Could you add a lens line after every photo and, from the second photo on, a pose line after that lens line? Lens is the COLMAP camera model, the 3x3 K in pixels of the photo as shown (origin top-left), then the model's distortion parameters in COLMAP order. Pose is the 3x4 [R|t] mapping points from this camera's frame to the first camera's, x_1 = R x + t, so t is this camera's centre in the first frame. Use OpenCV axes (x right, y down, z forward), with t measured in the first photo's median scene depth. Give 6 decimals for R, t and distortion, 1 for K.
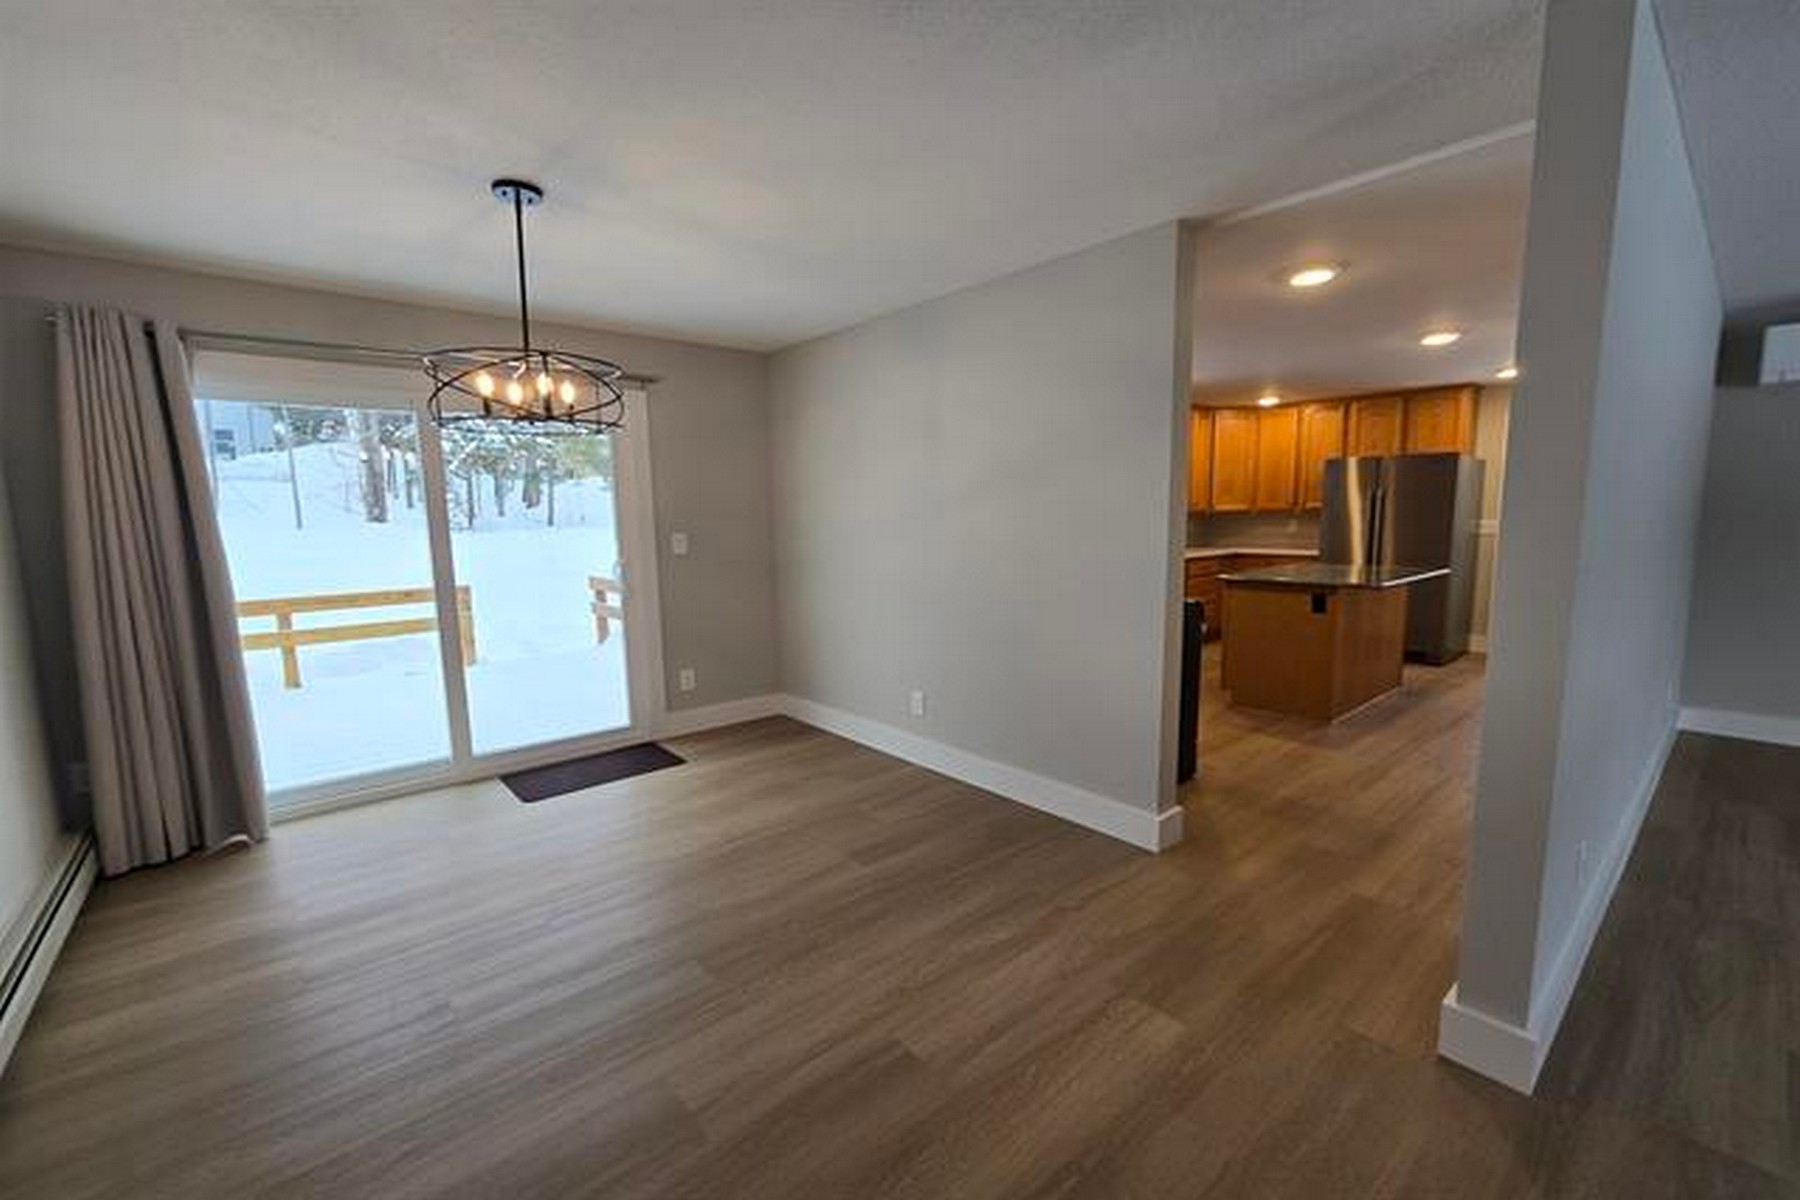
lens RADIAL K [[737.4, 0, 911.2], [0, 737.4, 611.6], [0, 0, 1]] dist [0.001270, 0.000197]
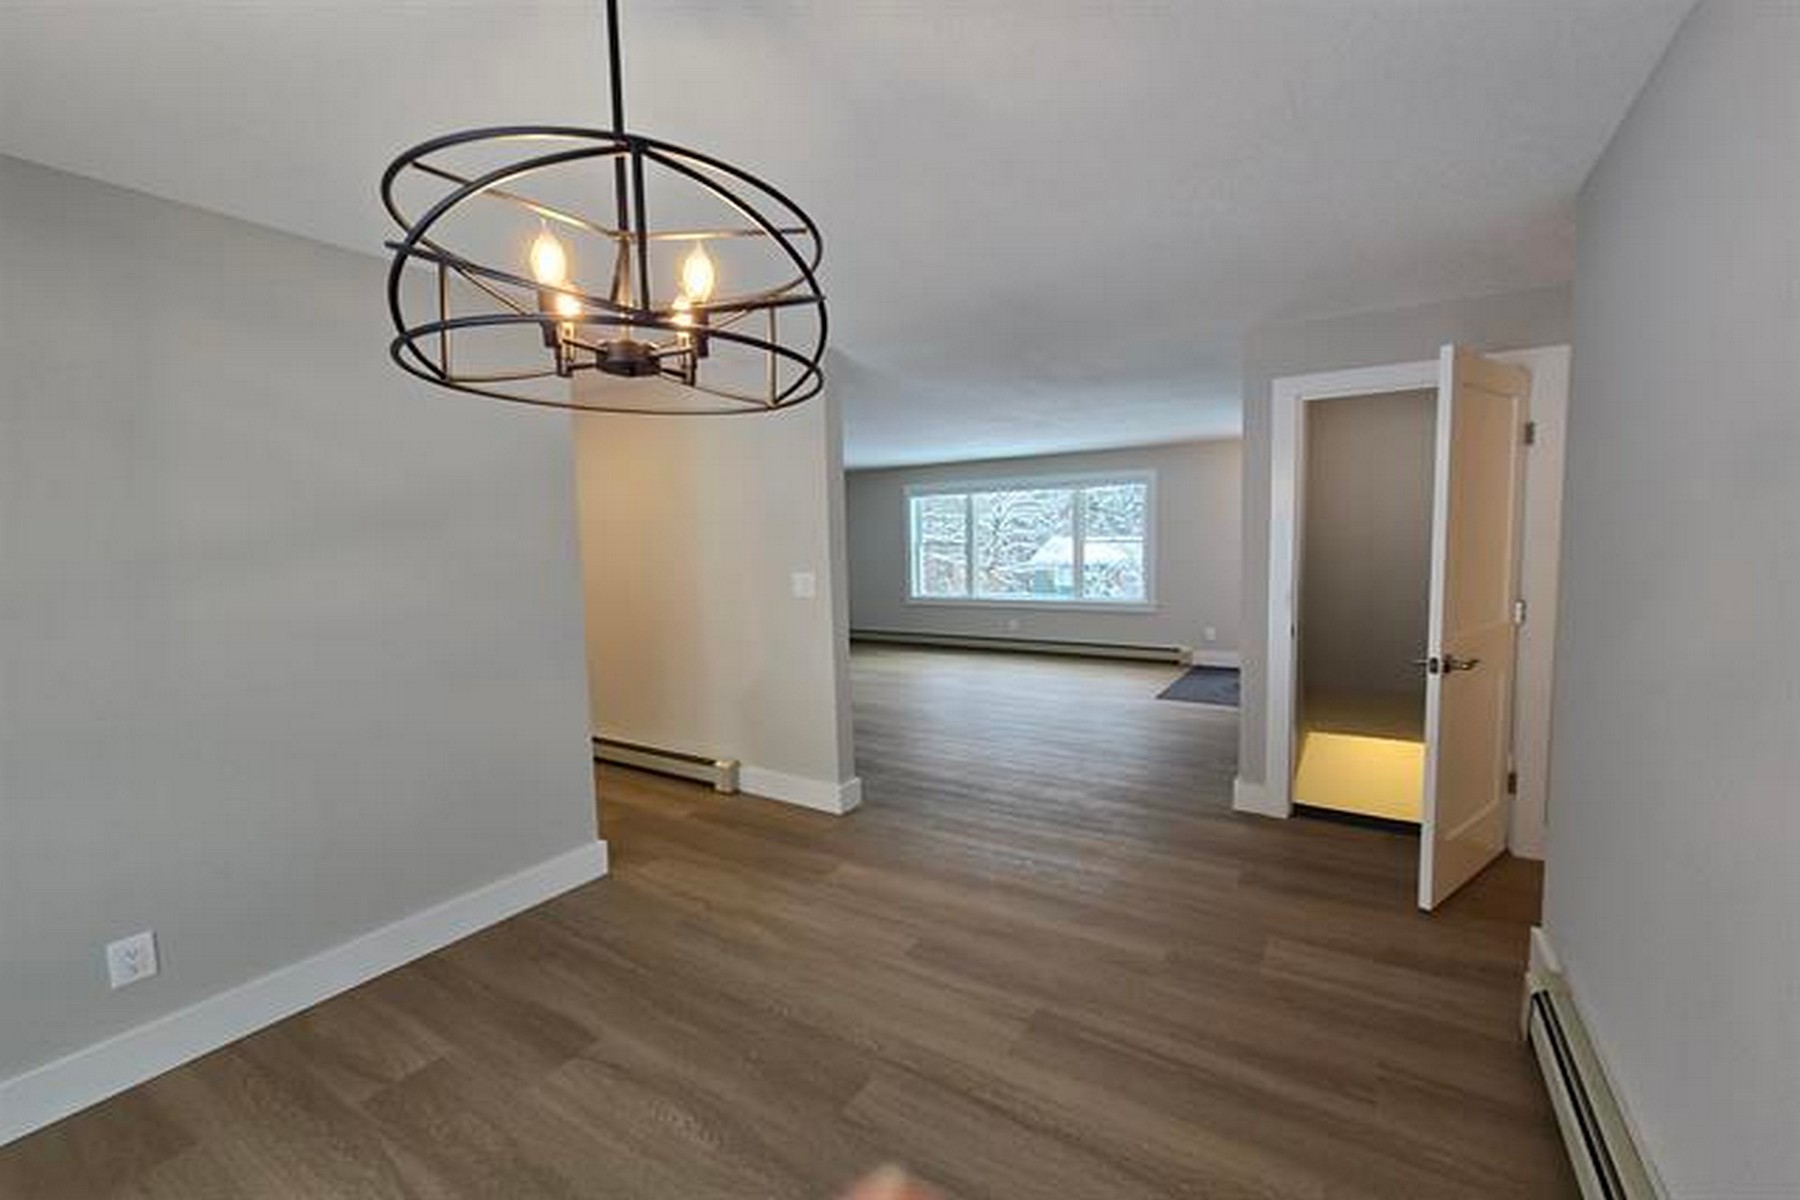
lens RADIAL K [[734.8, 0, 899.4], [0, 734.8, 611.5], [0, 0, 1]] dist [-0.003152, -0.000273]
pose [[-0.286059, -0.073089, 0.955420, -0.429471], [0.149360, 0.981498, 0.119804, -0.064175], [-0.946500, 0.176973, -0.269850, 0.435687]]
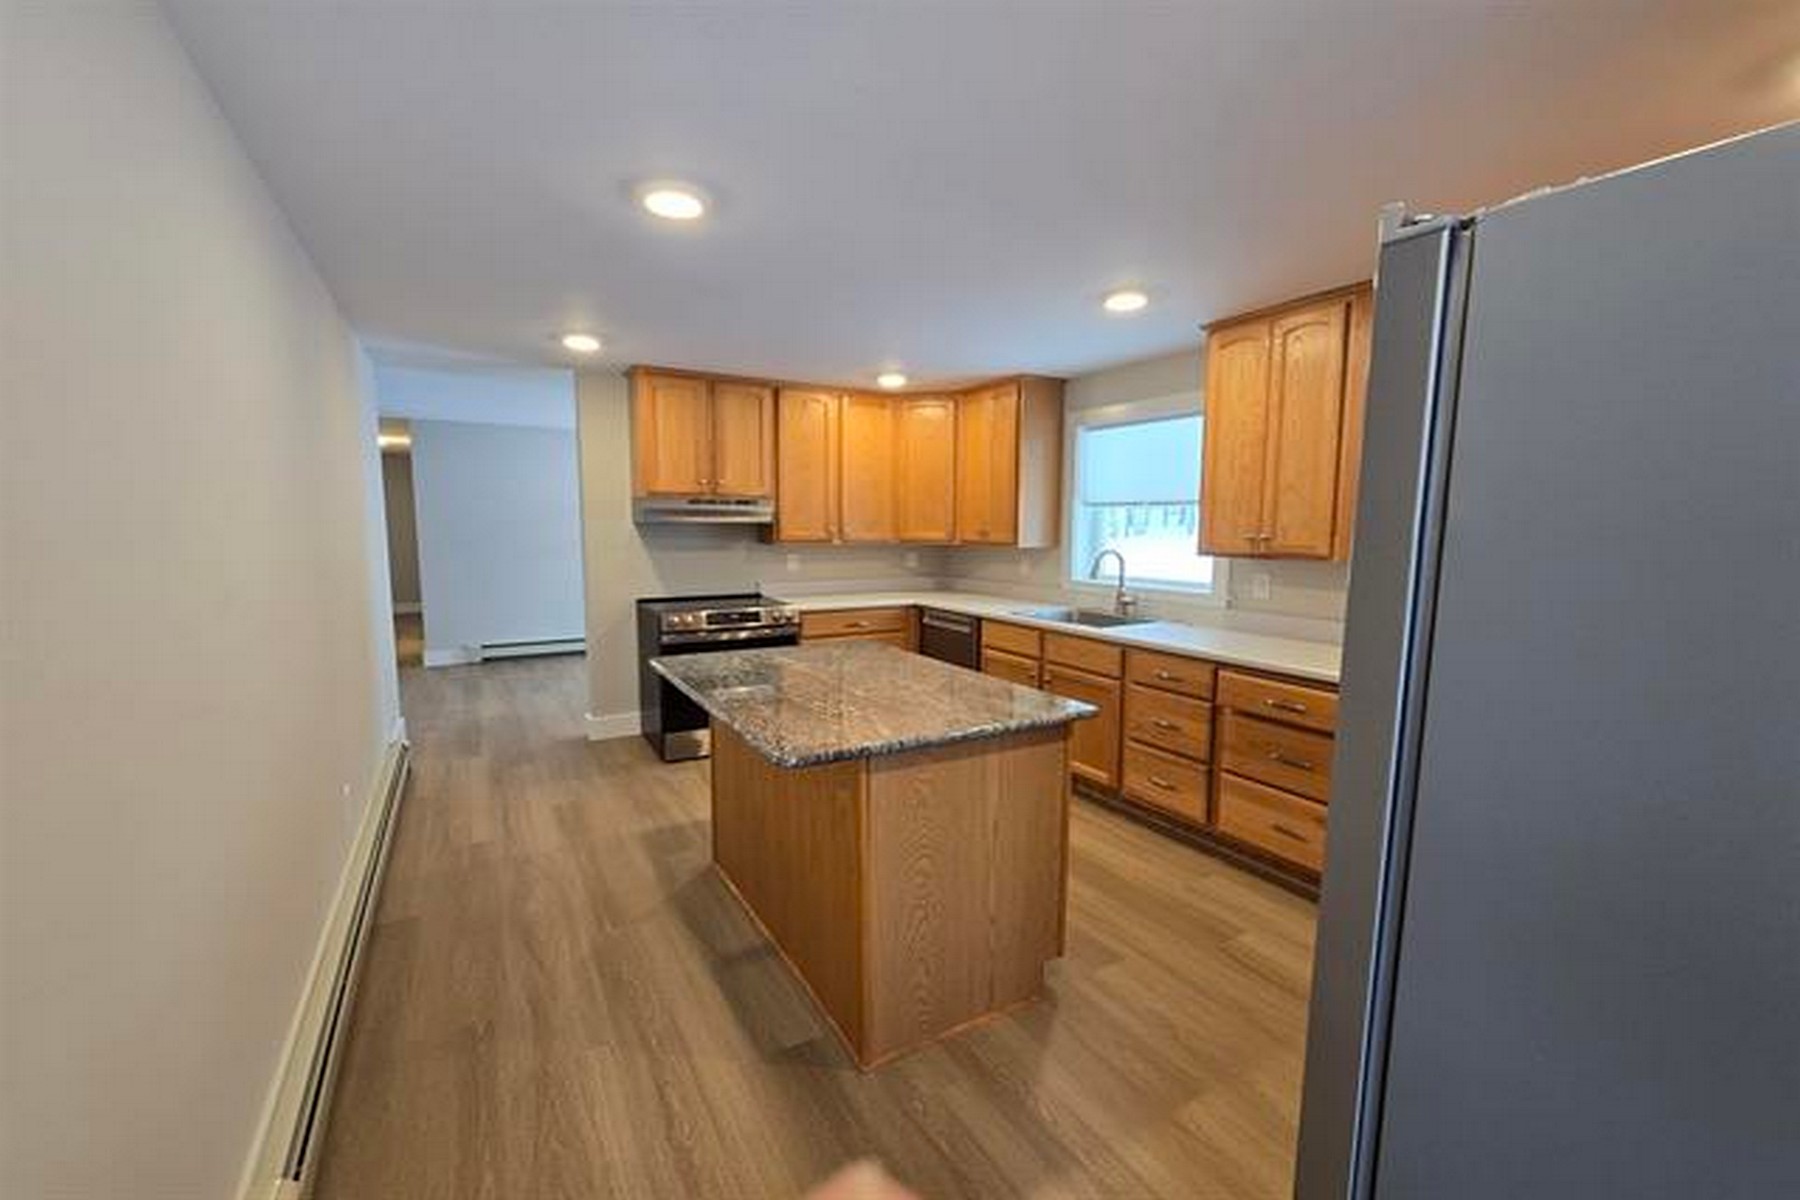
lens RADIAL K [[734.8, 0, 899.4], [0, 734.8, 611.5], [0, 0, 1]] dist [-0.003152, -0.000273]
pose [[-0.191970, 0.129286, -0.972848, 0.986162], [-0.138965, 0.977716, 0.157355, -0.172318], [0.971512, 0.165399, -0.169726, 1.050604]]
